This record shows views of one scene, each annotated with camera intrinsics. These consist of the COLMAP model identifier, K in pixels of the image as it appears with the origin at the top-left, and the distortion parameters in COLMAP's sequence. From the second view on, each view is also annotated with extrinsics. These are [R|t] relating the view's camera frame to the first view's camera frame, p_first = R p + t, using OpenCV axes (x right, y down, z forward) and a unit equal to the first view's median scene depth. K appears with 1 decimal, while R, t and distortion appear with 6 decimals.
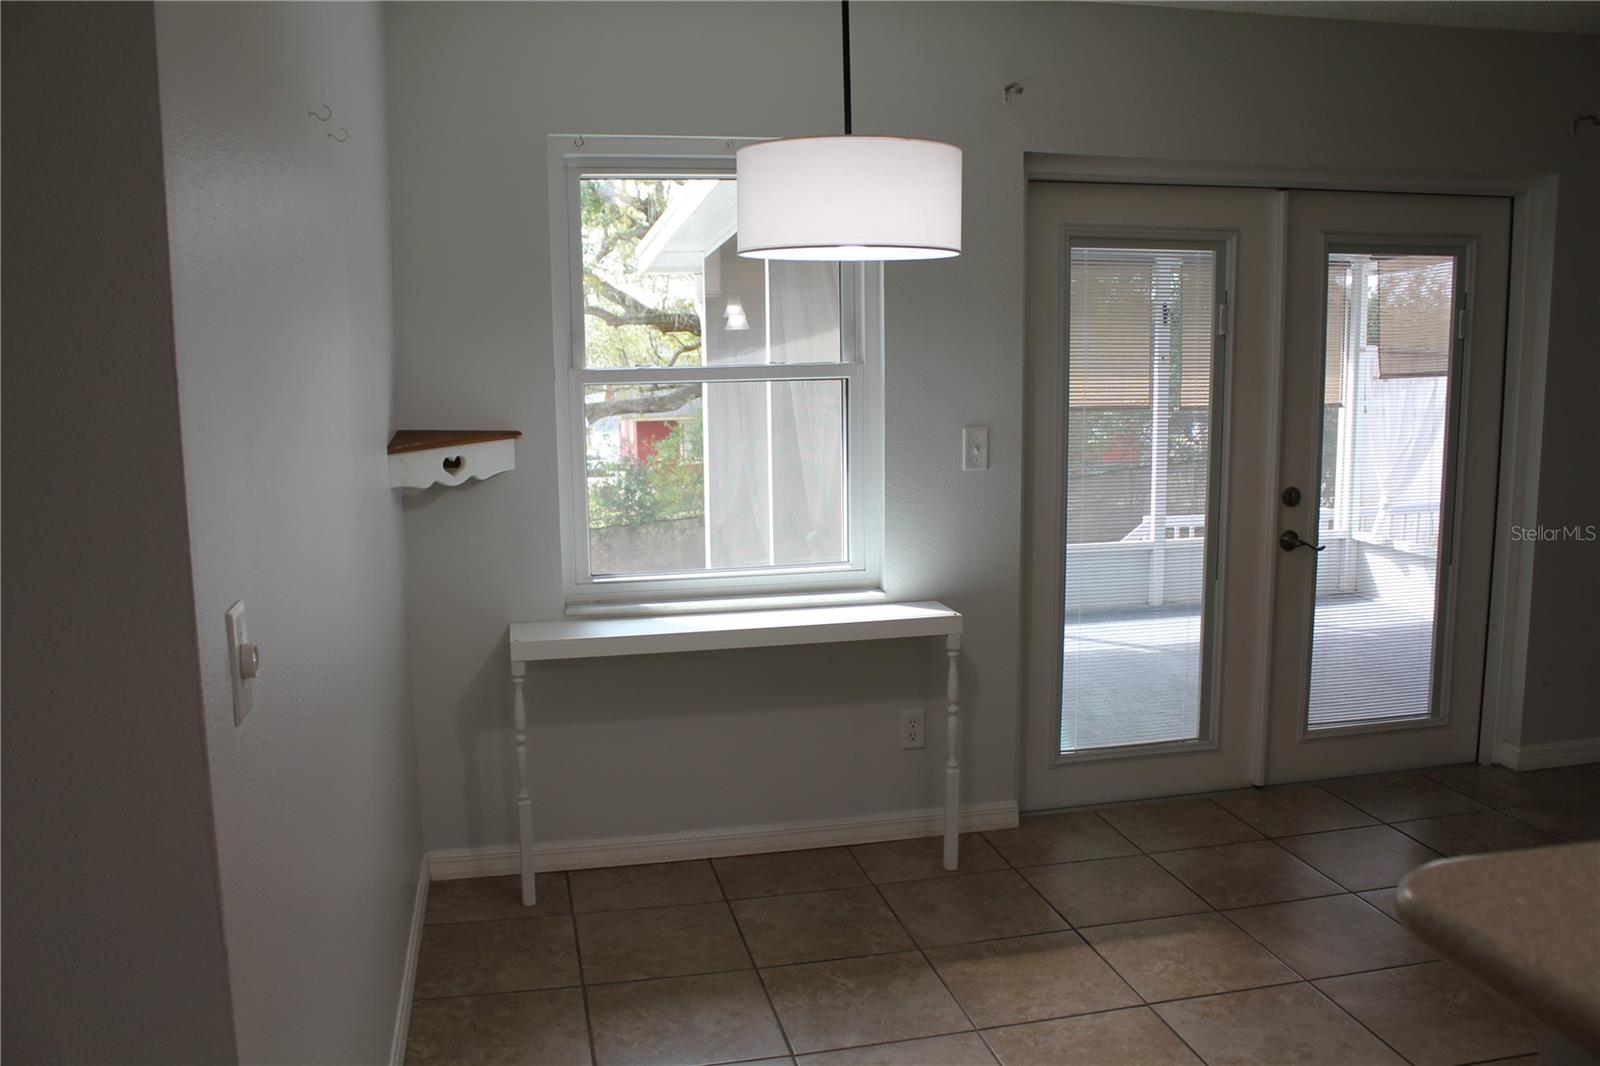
lens RADIAL K [[1345.0, 0, 800.0], [0, 1345.0, 533.0], [0, 0, 1]] dist [-0.173706, 0.167038]
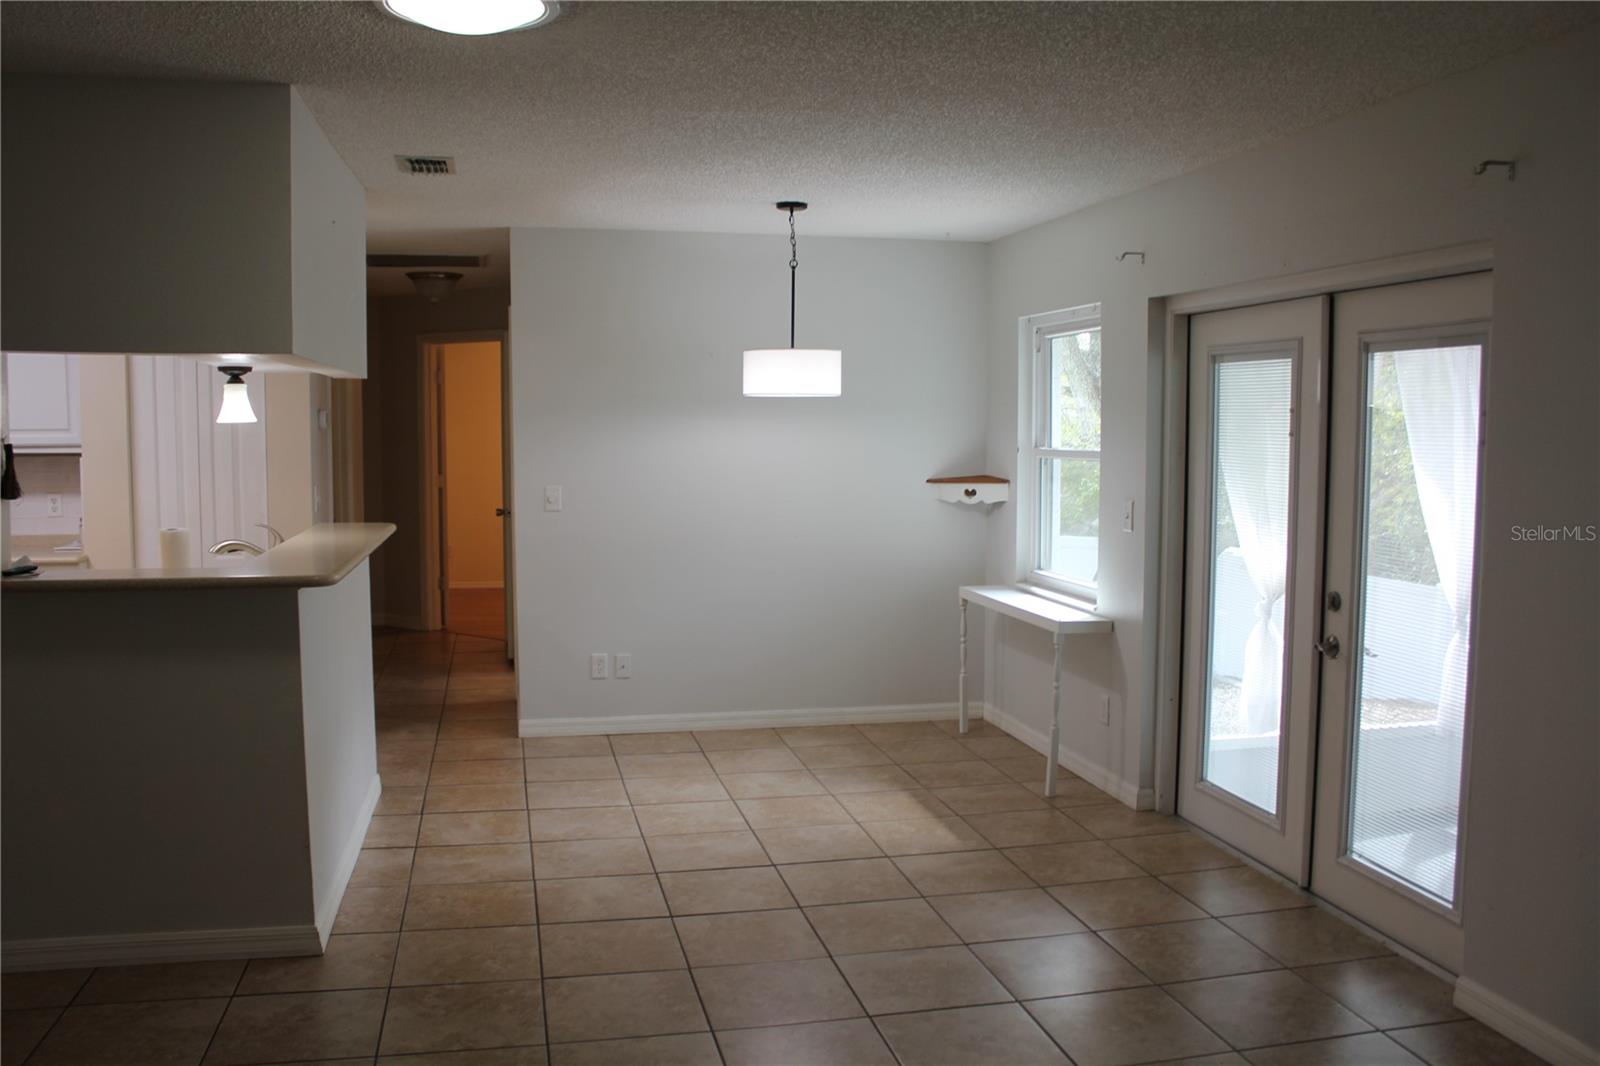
lens RADIAL K [[1345.0, 0, 800.0], [0, 1345.0, 533.0], [0, 0, 1]] dist [-0.173706, 0.167038]
pose [[-0.008405, 0.091798, -0.995742, 1.699017], [-0.150449, 0.984326, 0.092016, -0.136530], [0.988582, 0.150582, 0.005538, 0.747158]]
